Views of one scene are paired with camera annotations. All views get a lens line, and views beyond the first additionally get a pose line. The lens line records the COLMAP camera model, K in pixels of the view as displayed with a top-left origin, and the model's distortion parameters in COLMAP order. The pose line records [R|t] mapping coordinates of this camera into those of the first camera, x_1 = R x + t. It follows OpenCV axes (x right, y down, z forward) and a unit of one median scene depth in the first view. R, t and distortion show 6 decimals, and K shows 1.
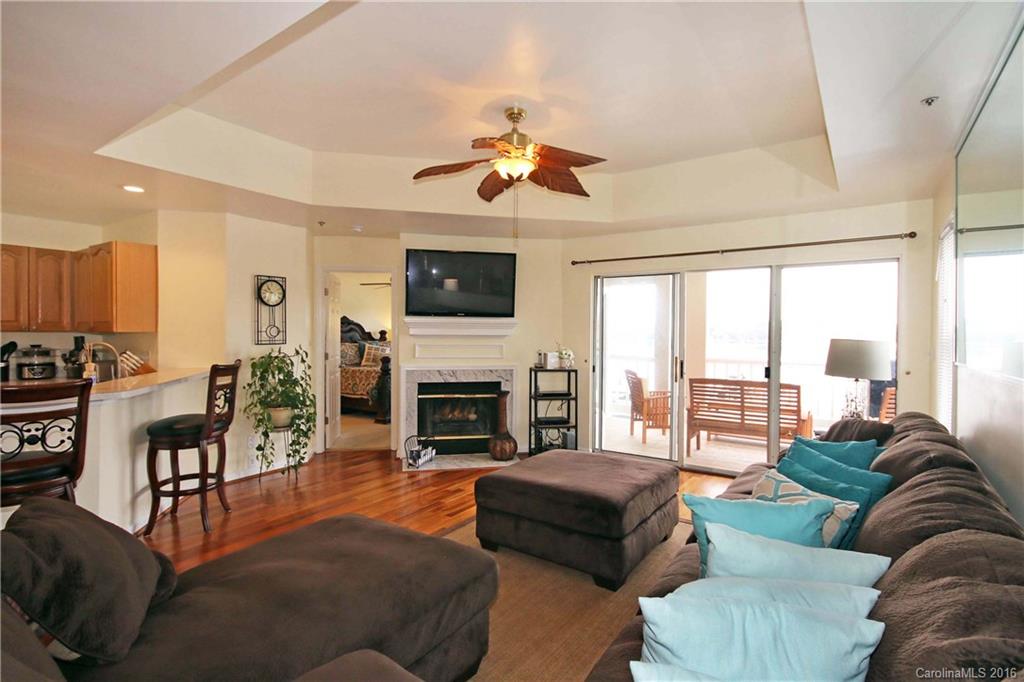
lens RADIAL K [[507.8, 0, 517.2], [0, 507.8, 332.4], [0, 0, 1]] dist [0.004296, 0.000357]
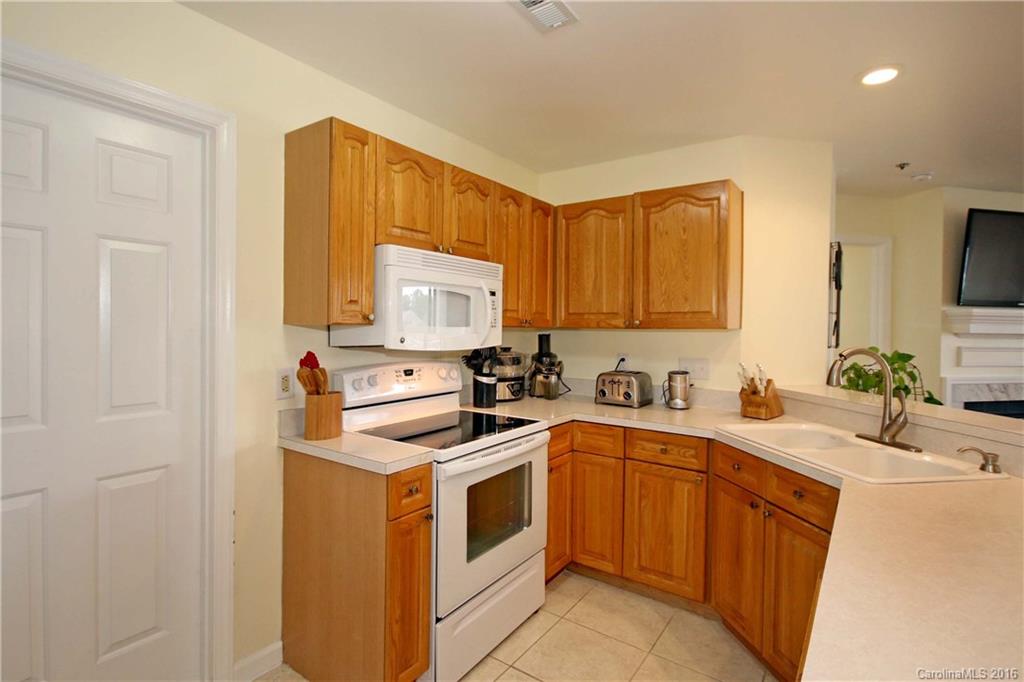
lens RADIAL K [[507.8, 0, 517.2], [0, 507.8, 332.4], [0, 0, 1]] dist [0.004296, 0.000357]
pose [[0.999986, 0.003357, -0.004014, -0.825109], [-0.003308, 0.999923, 0.011998, -0.002607], [0.004054, -0.011984, 0.999920, 0.306117]]
